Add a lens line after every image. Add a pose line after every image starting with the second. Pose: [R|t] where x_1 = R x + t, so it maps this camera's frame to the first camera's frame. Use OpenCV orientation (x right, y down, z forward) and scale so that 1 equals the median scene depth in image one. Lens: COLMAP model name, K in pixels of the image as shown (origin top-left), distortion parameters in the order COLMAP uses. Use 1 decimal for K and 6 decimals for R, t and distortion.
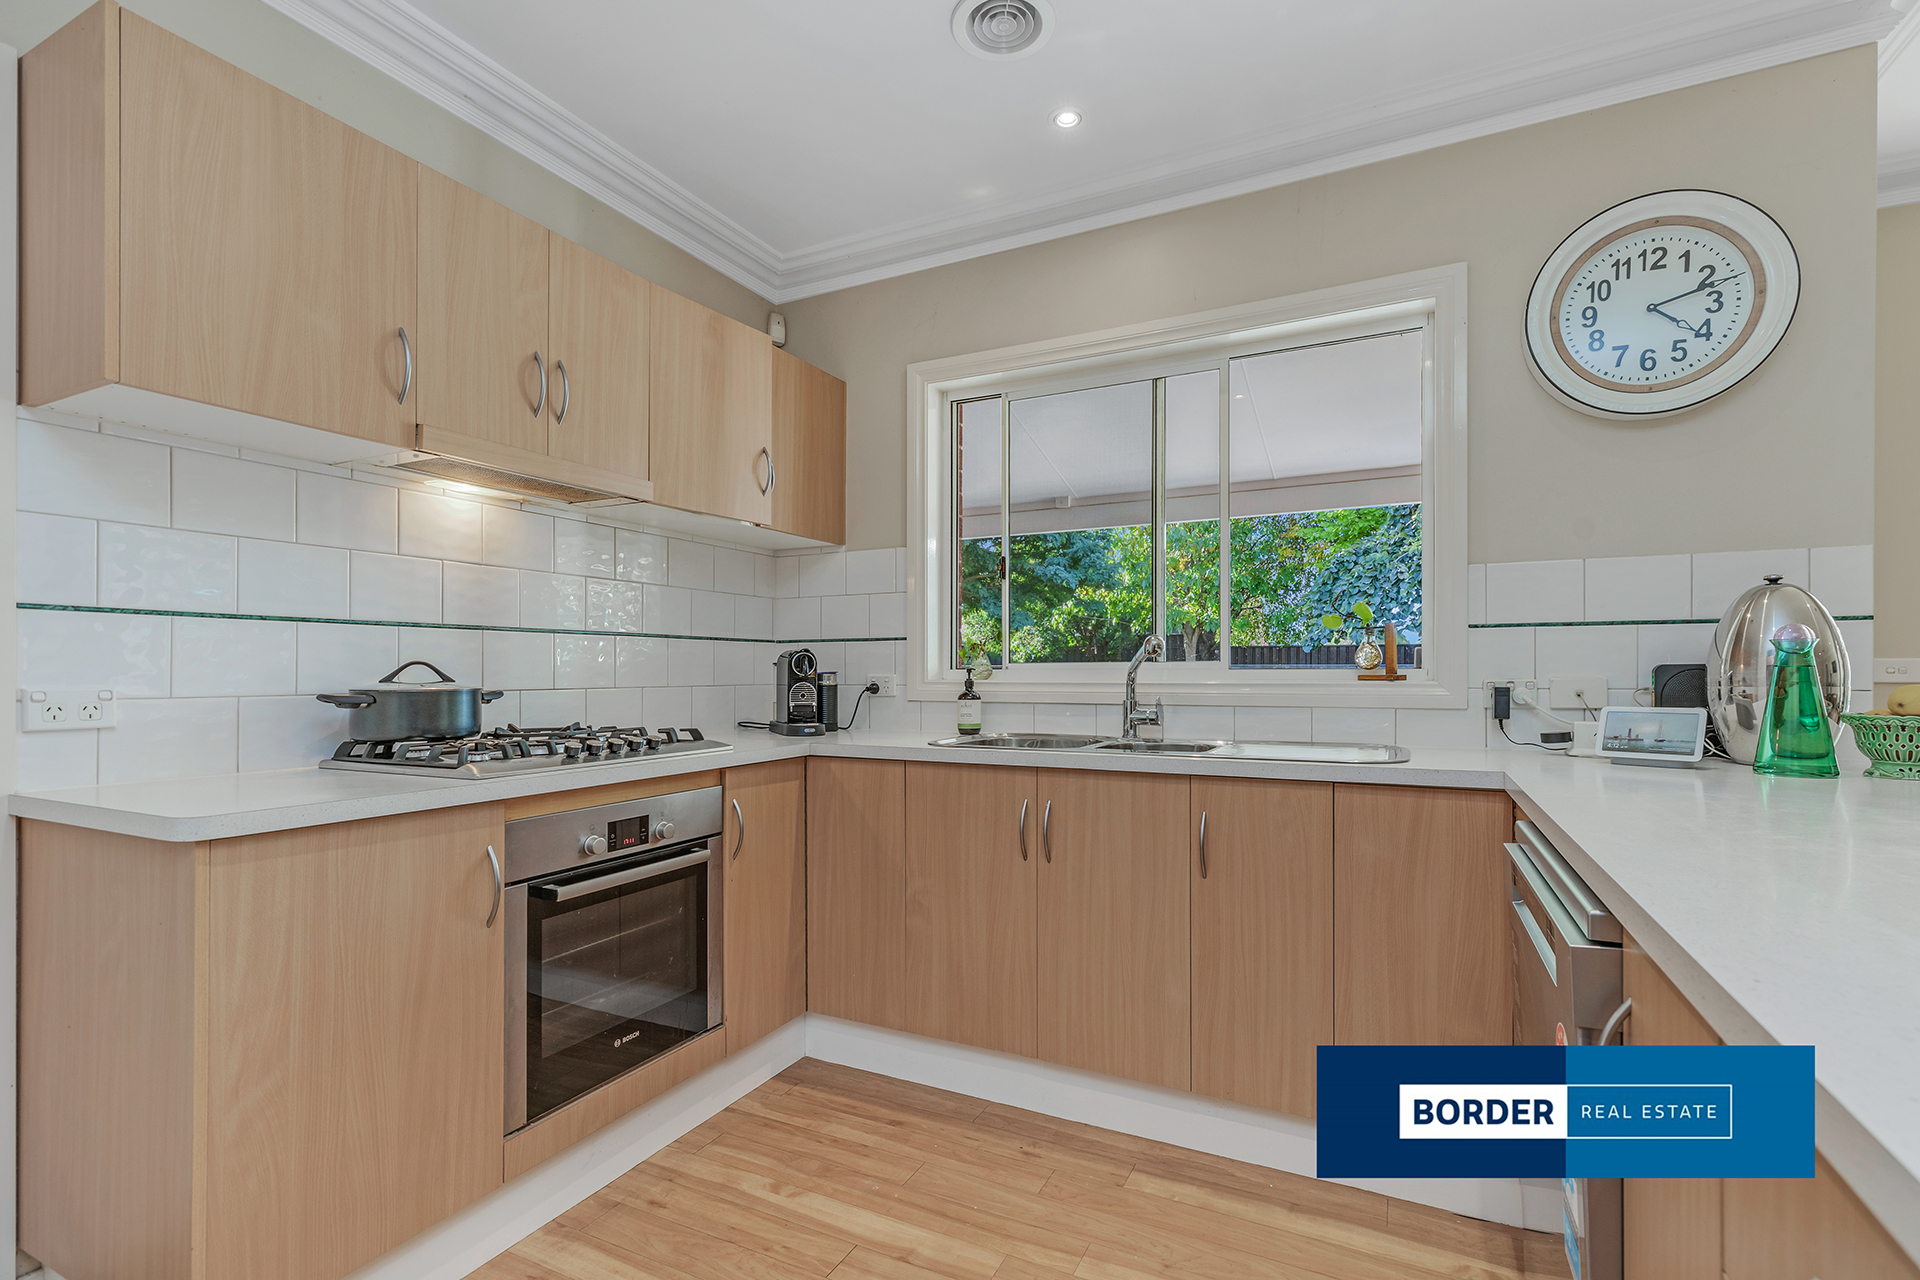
lens RADIAL K [[873.7, 0, 962.6], [0, 873.7, 664.8], [0, 0, 1]] dist [-0.000209, 0.000358]
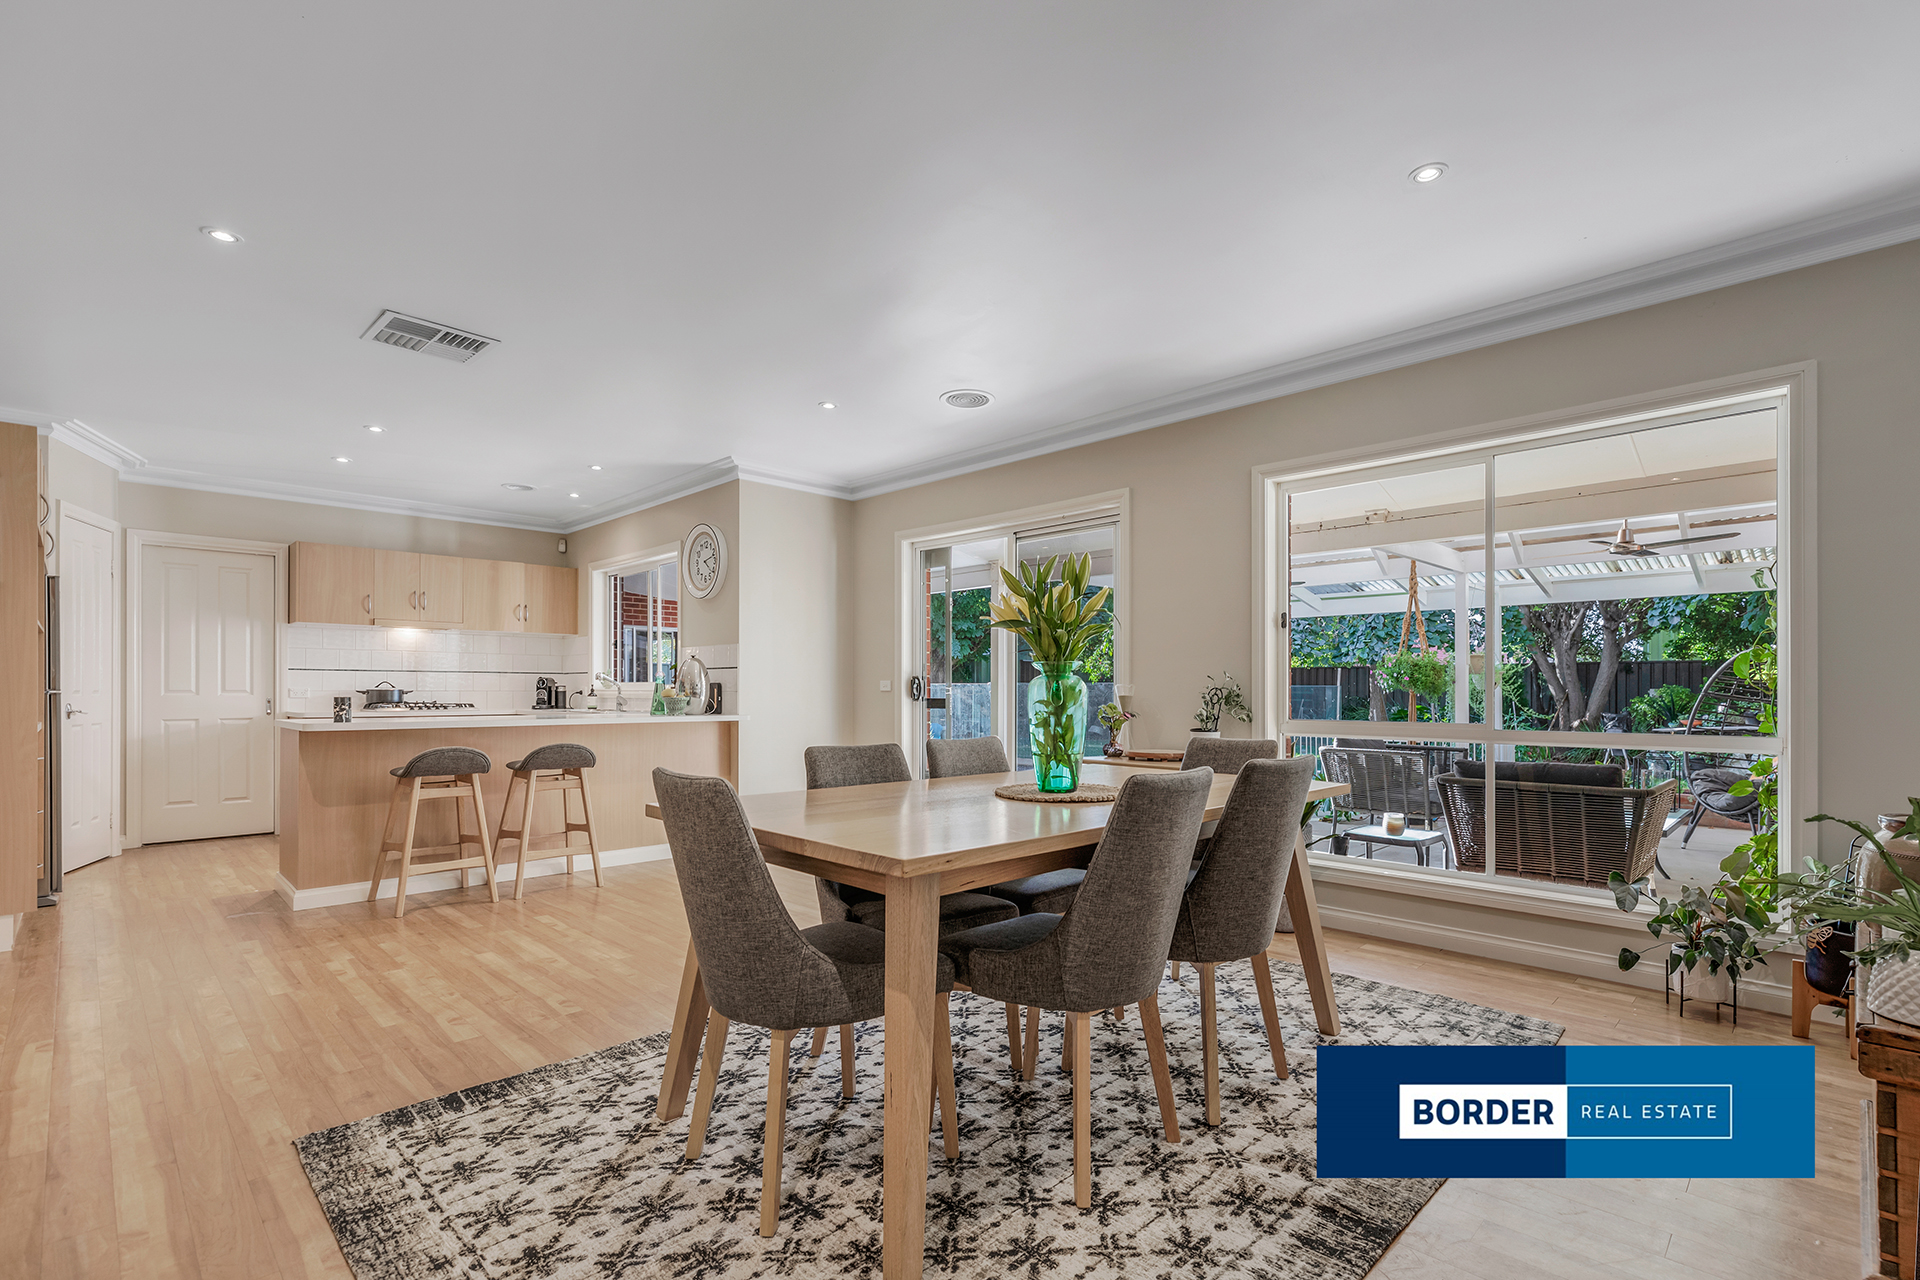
lens RADIAL K [[873.7, 0, 963.5], [0, 873.7, 690.8], [0, 0, 1]] dist [-0.000209, 0.000358]
pose [[0.949832, 0.003549, -0.312741, 2.536840], [-0.001537, 0.999977, 0.006679, 0.005712], [0.312757, -0.005863, 0.949815, -1.523769]]
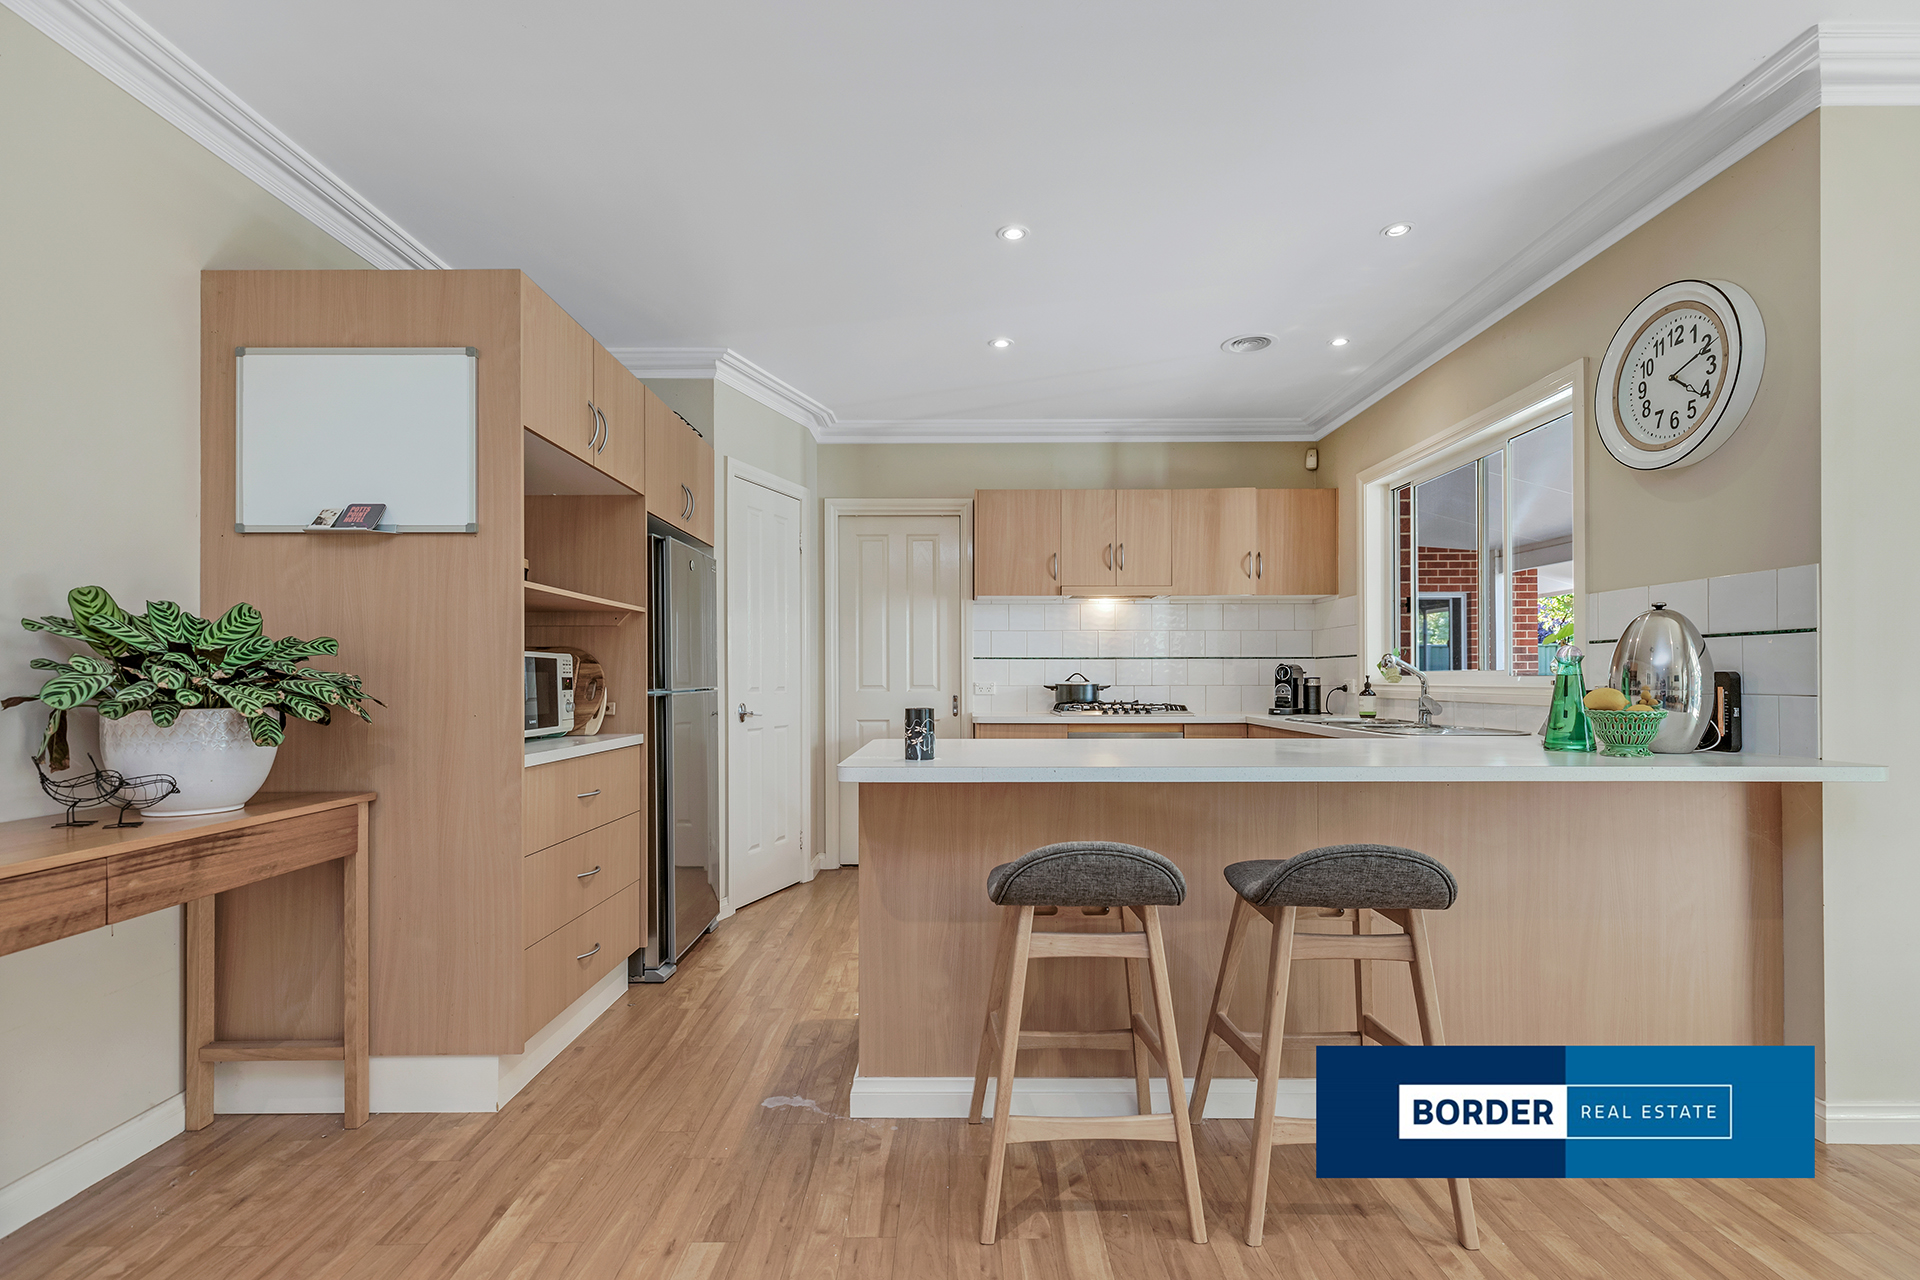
lens RADIAL K [[873.7, 0, 959.8], [0, 873.7, 673.4], [0, 0, 1]] dist [-0.000209, 0.000358]
pose [[0.447195, -0.002727, -0.894433, 1.424750], [0.006490, 0.999979, 0.000196, -0.005227], [0.894413, -0.005892, 0.447203, -0.425982]]
